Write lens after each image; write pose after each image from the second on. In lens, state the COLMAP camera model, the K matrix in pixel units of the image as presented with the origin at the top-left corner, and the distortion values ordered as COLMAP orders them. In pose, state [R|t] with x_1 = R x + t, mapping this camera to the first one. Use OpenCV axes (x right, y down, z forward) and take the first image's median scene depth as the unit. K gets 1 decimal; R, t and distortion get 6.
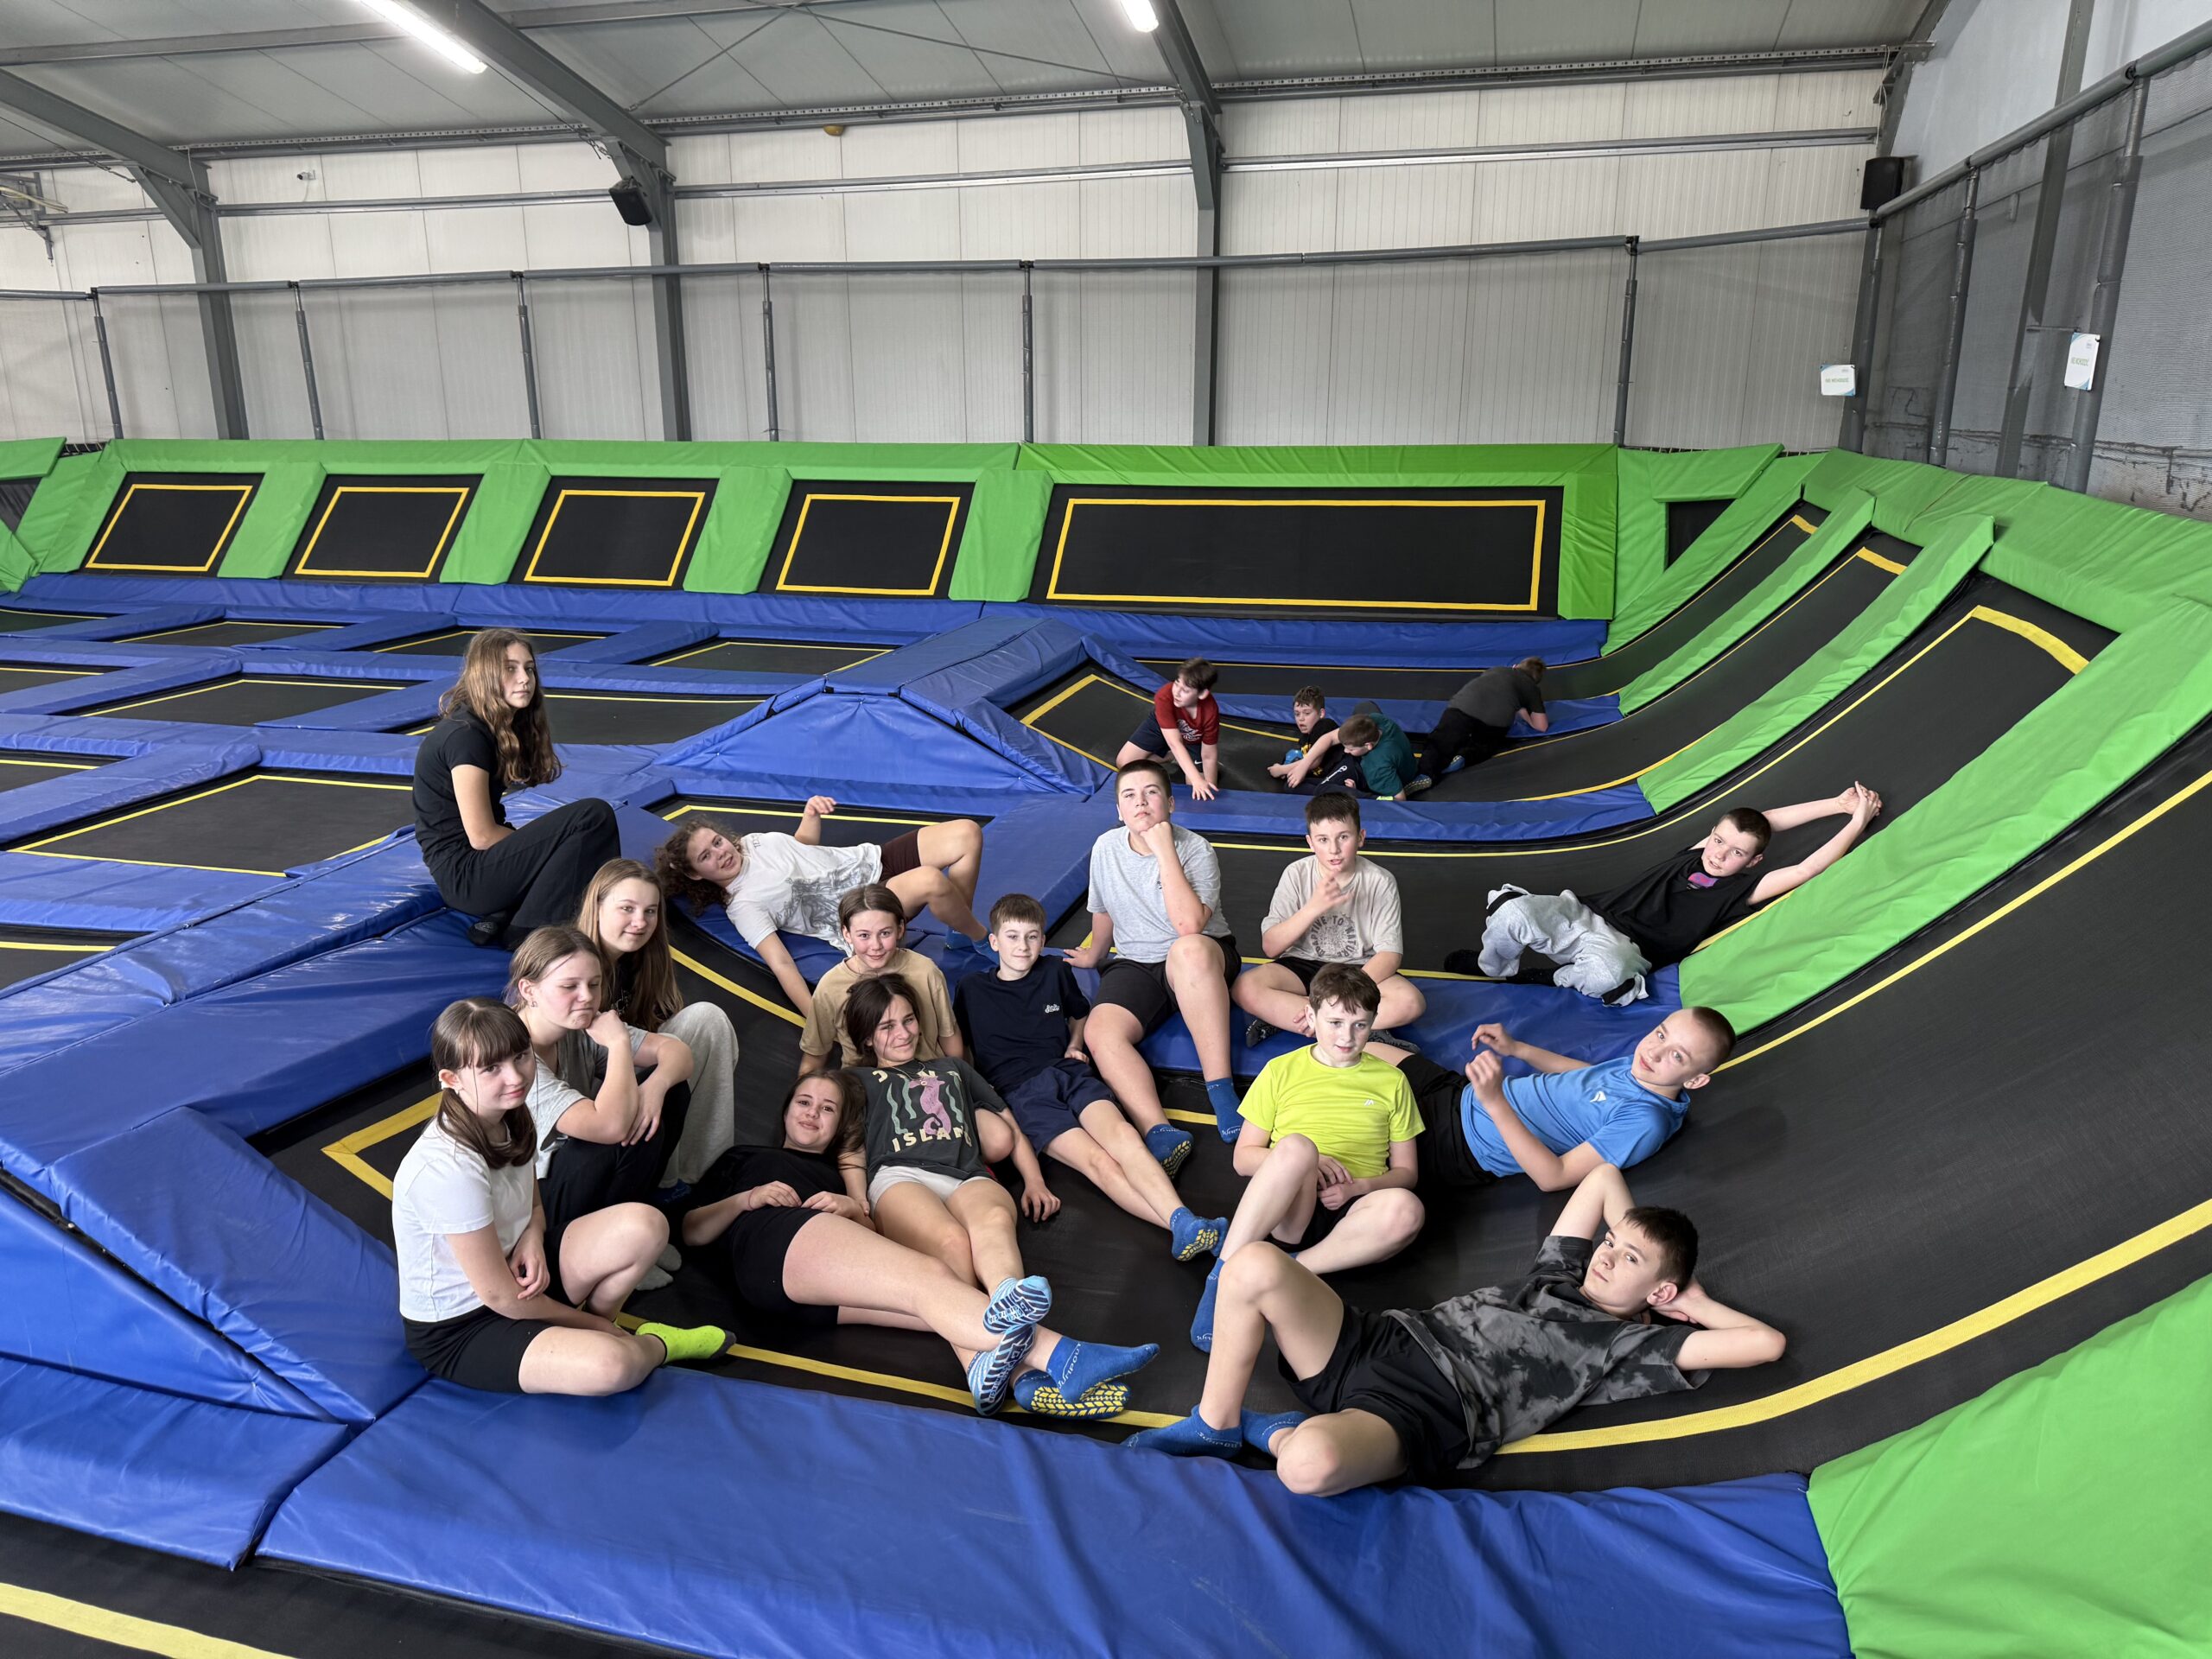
lens RADIAL K [[1597.1, 0, 1103.0], [0, 1597.1, 848.1], [0, 0, 1]] dist [0.057982, -0.053596]
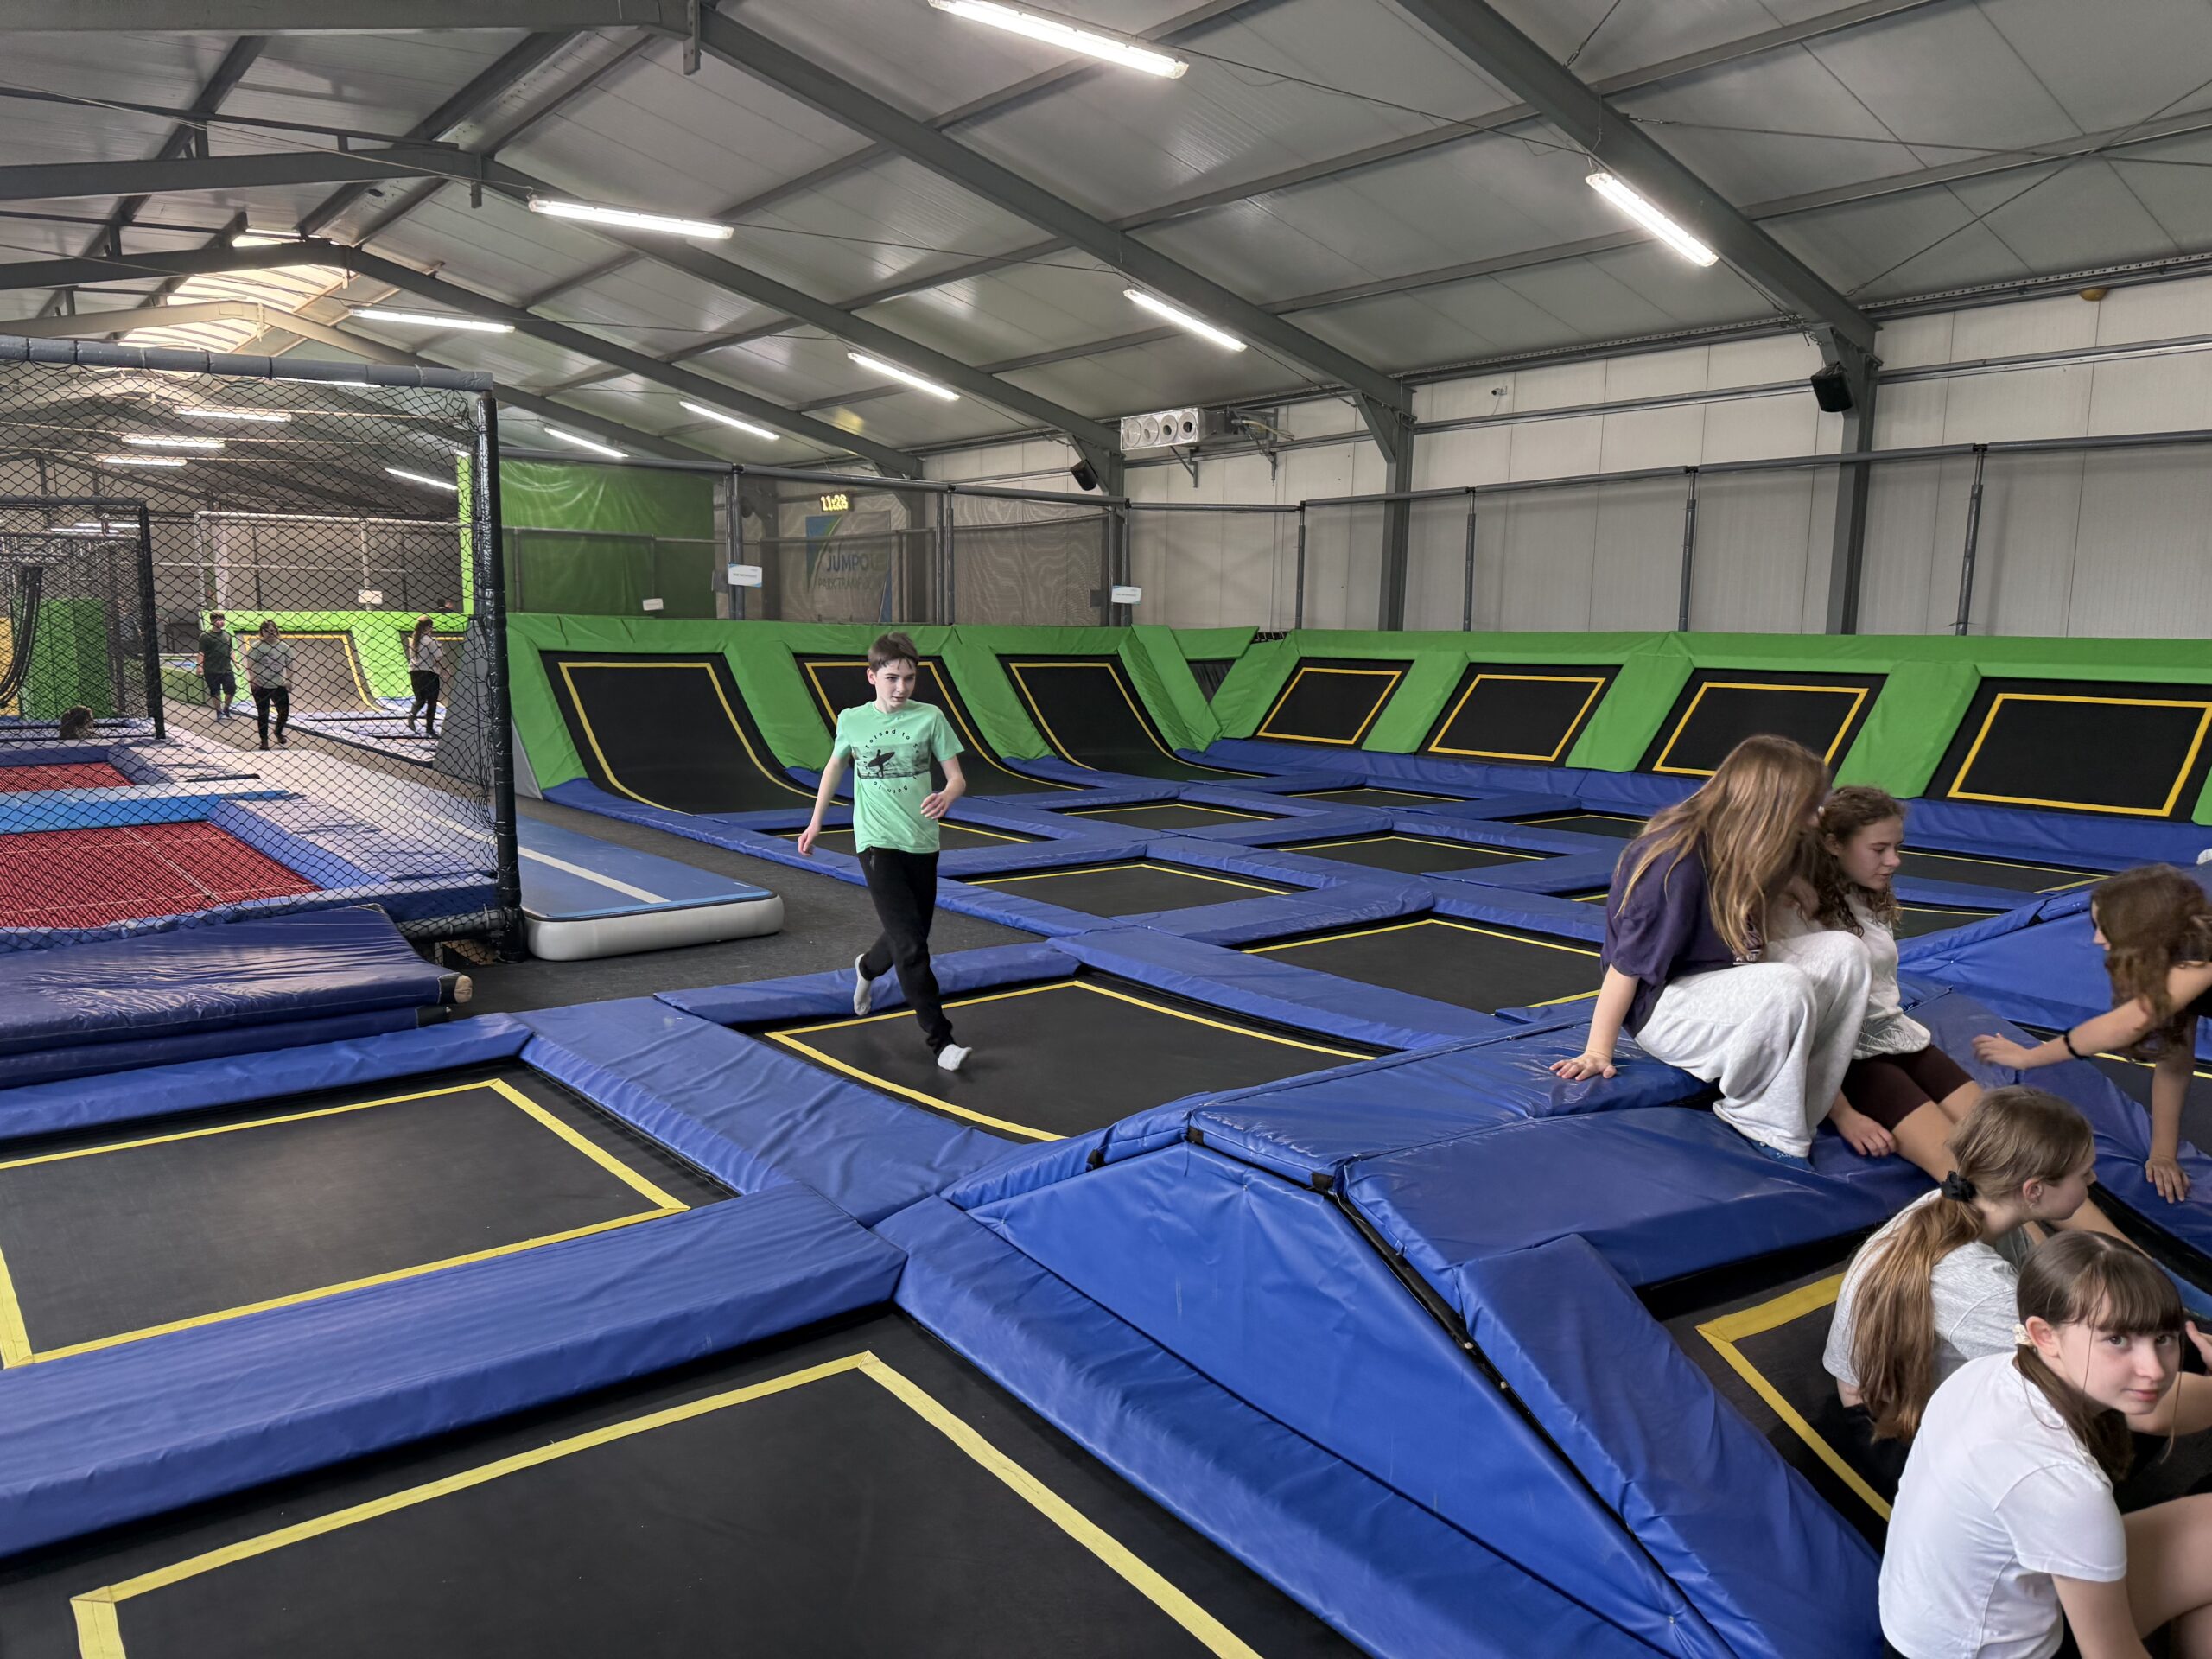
lens RADIAL K [[1597.1, 0, 1108.7], [0, 1597.1, 873.5], [0, 0, 1]] dist [0.057982, -0.053596]
pose [[0.815359, 0.112087, -0.568002, -0.076890], [-0.179241, 0.981749, -0.063565, 0.017463], [0.550511, 0.153638, 0.820569, 0.036677]]
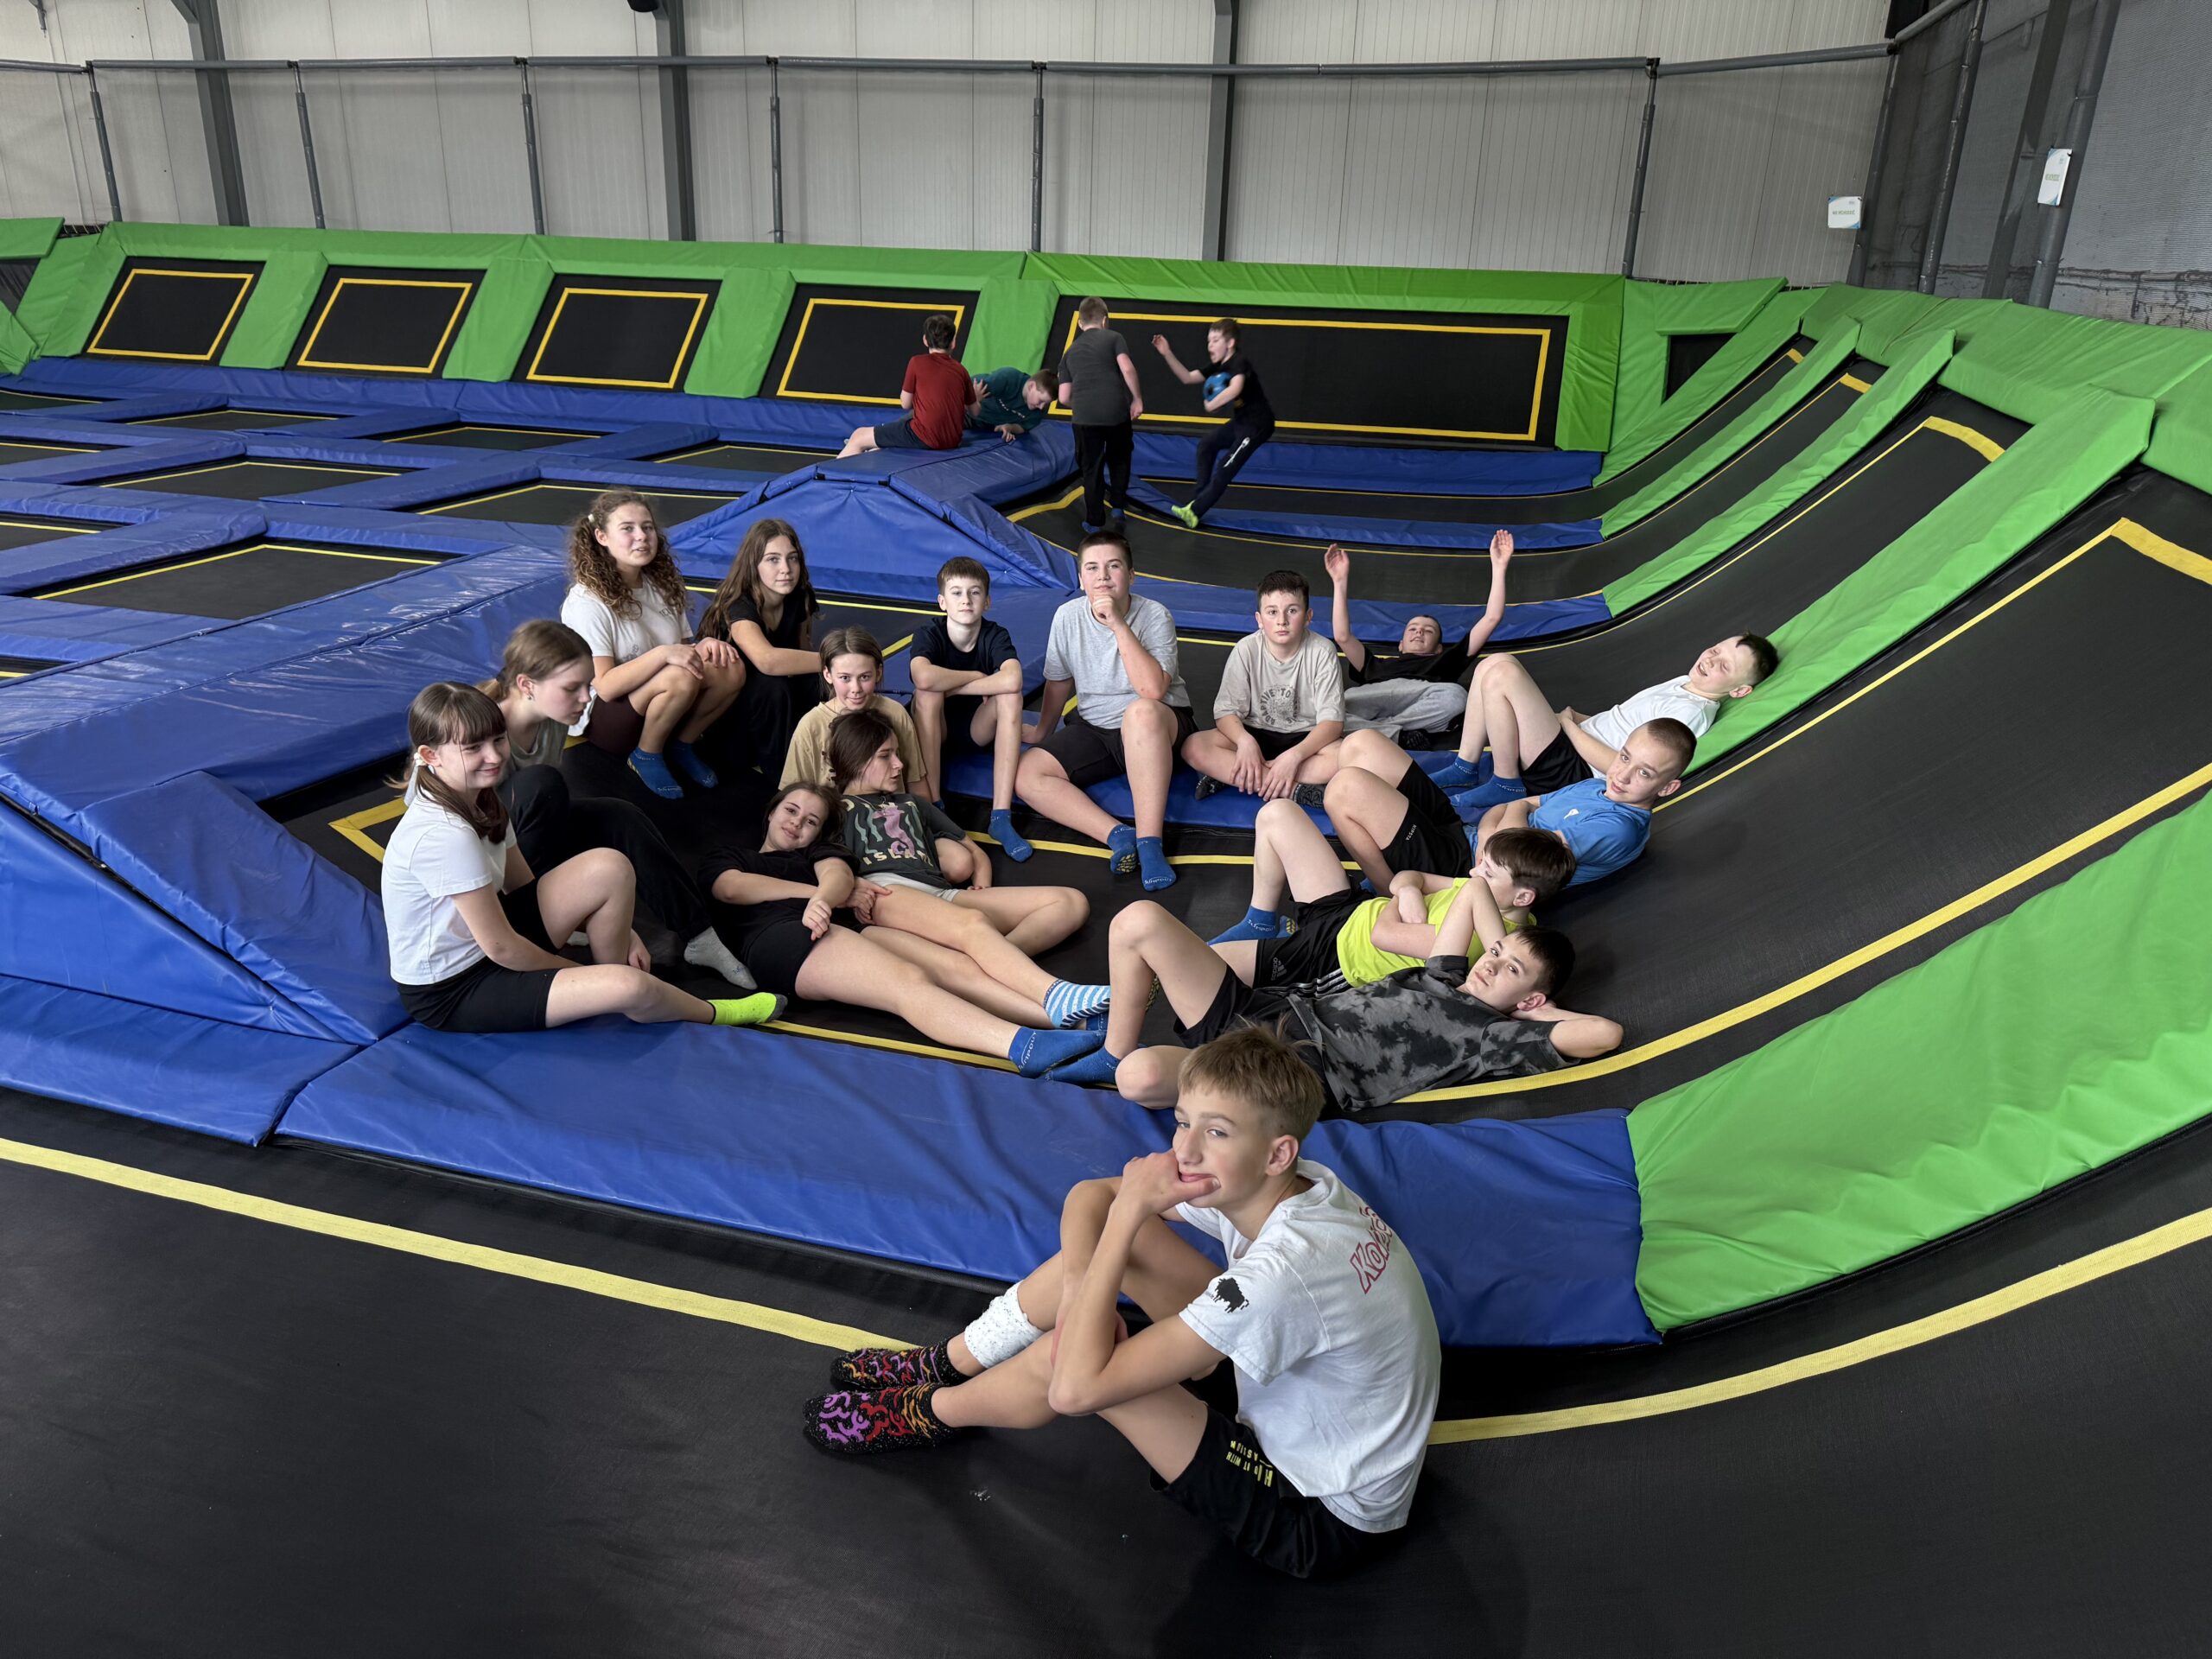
lens RADIAL K [[1597.1, 0, 1114.8], [0, 1597.1, 839.4], [0, 0, 1]] dist [0.057982, -0.053596]
pose [[0.999380, 0.034929, 0.004528, 0.011034], [-0.035188, 0.995710, 0.085572, 0.021961], [-0.001519, -0.085678, 0.996322, -0.023168]]
